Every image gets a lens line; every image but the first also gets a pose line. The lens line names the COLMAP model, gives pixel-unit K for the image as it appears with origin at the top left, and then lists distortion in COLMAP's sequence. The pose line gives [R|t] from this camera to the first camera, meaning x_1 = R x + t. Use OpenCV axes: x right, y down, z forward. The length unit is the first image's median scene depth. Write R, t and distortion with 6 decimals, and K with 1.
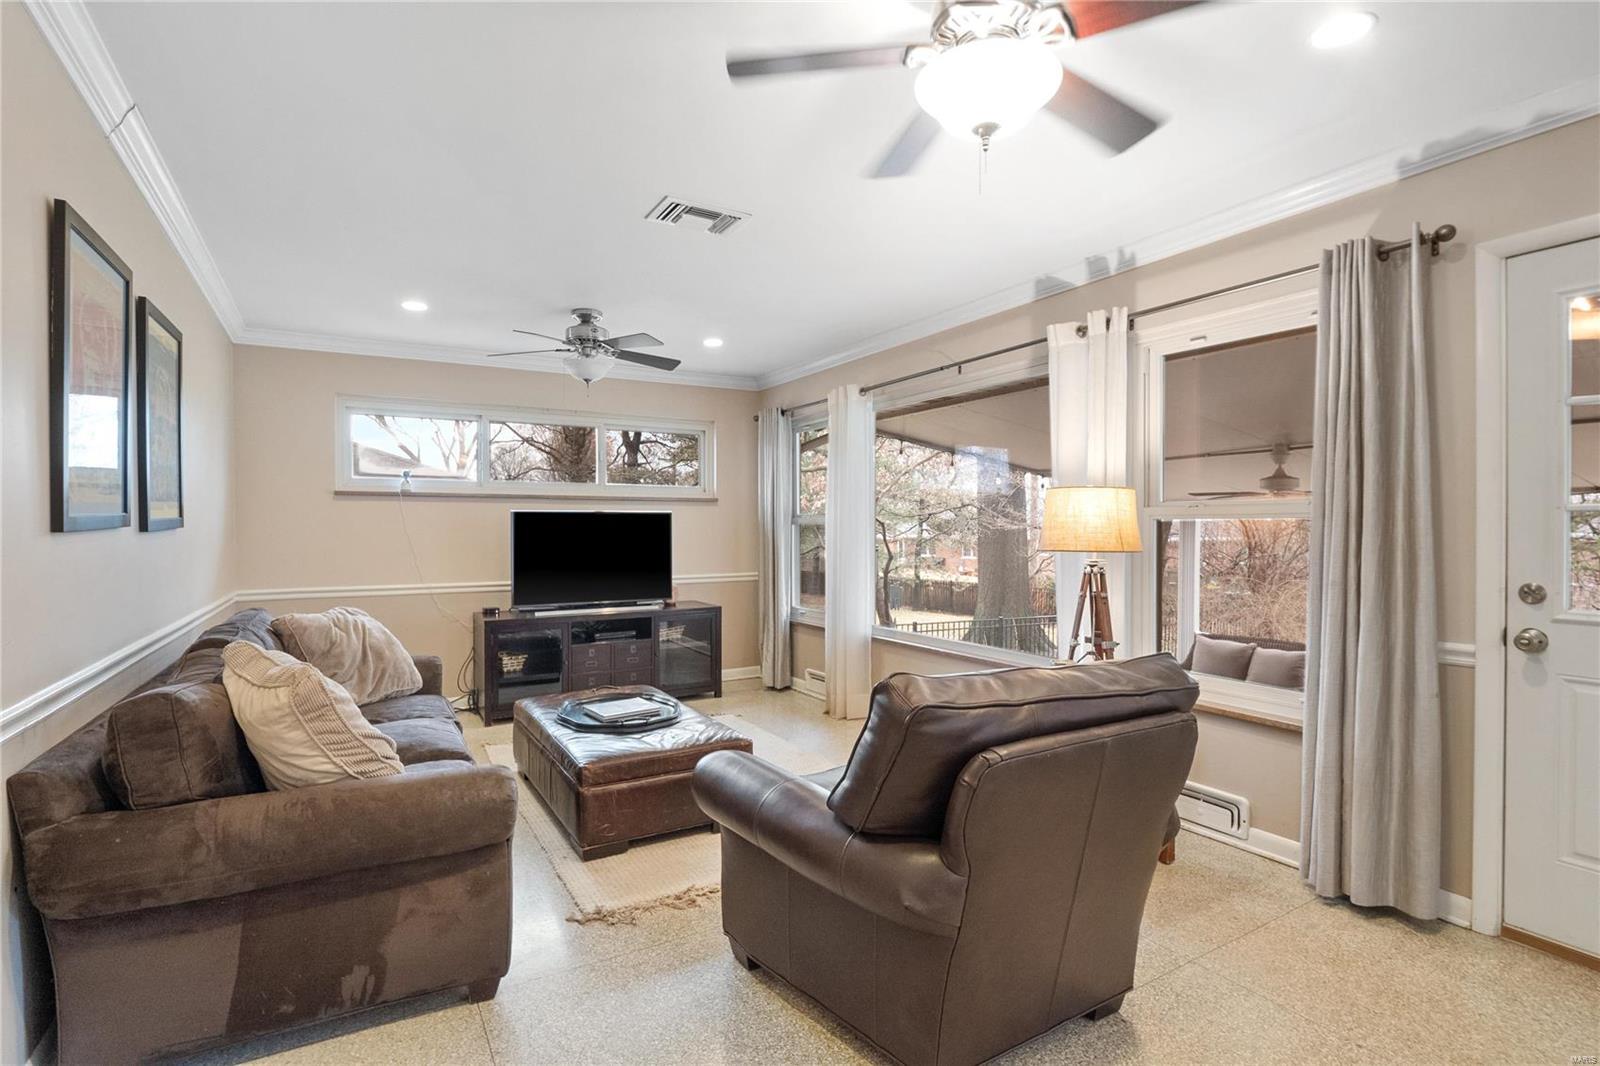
lens RADIAL K [[767.9, 0, 795.1], [0, 767.9, 535.2], [0, 0, 1]] dist [-0.003069, -0.004041]
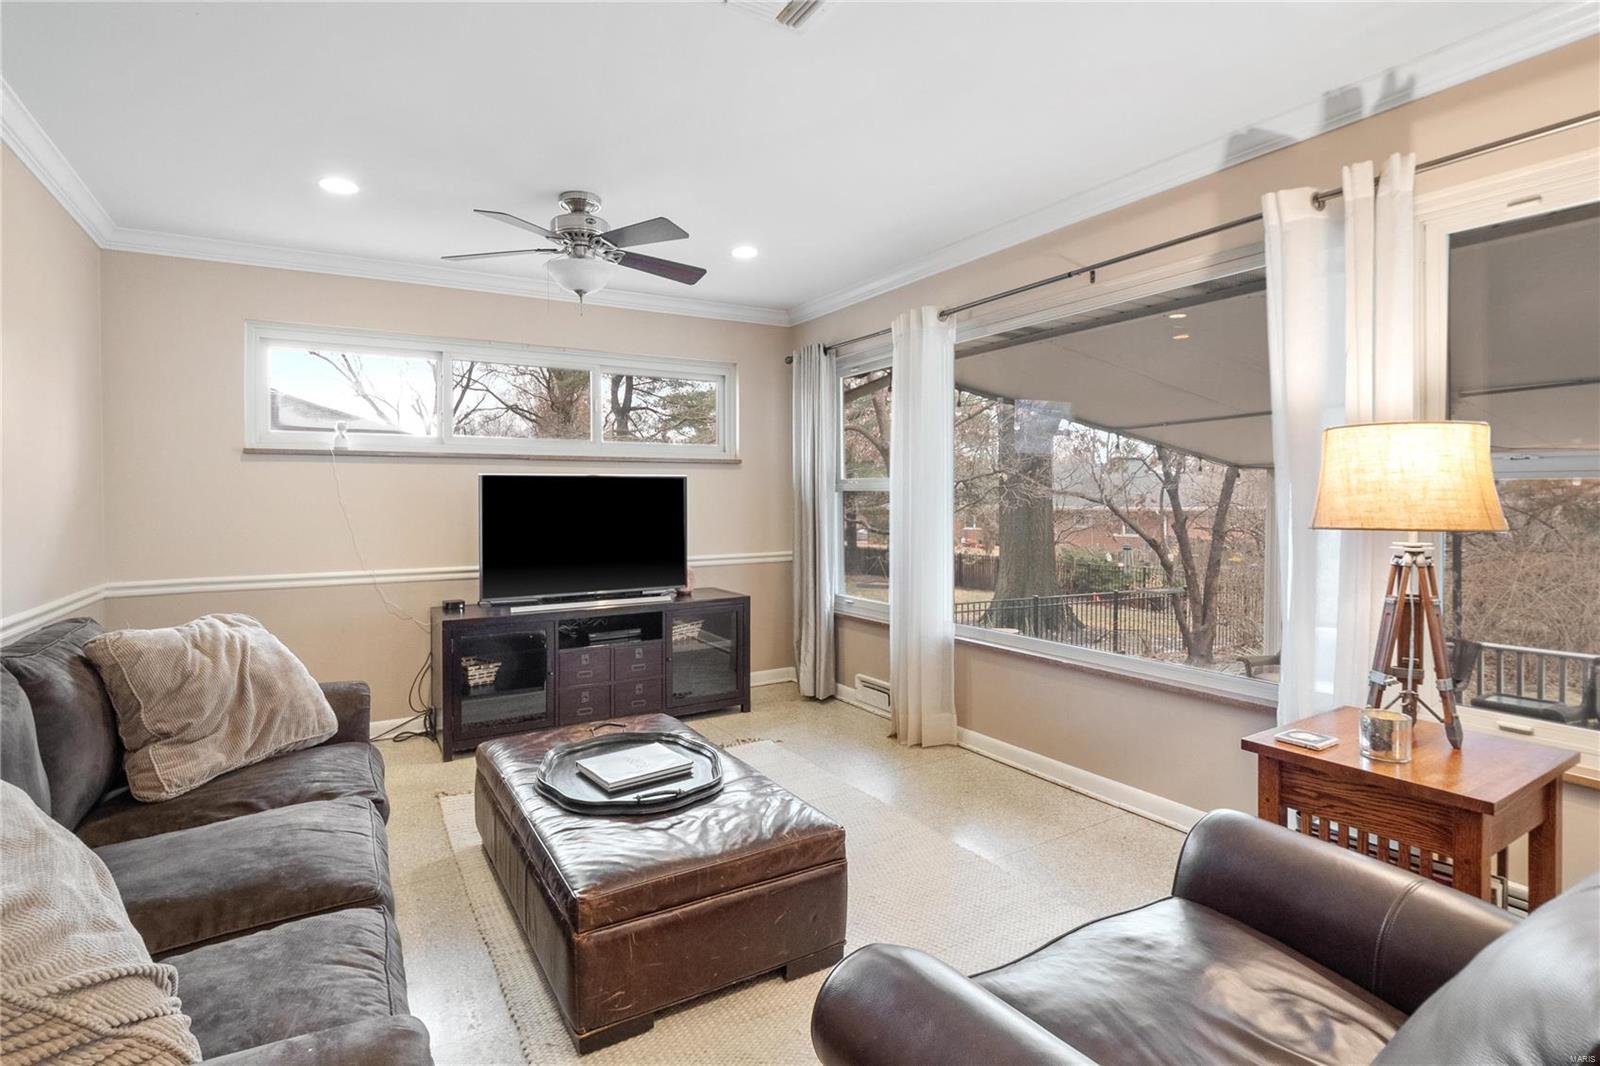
lens RADIAL K [[767.9, 0, 790.8], [0, 767.9, 501.1], [0, 0, 1]] dist [-0.003069, -0.004041]
pose [[0.999936, -0.003032, 0.010907, -0.079923], [0.003092, 0.999980, -0.005446, 0.000007], [-0.010890, 0.005479, 0.999926, 0.272866]]
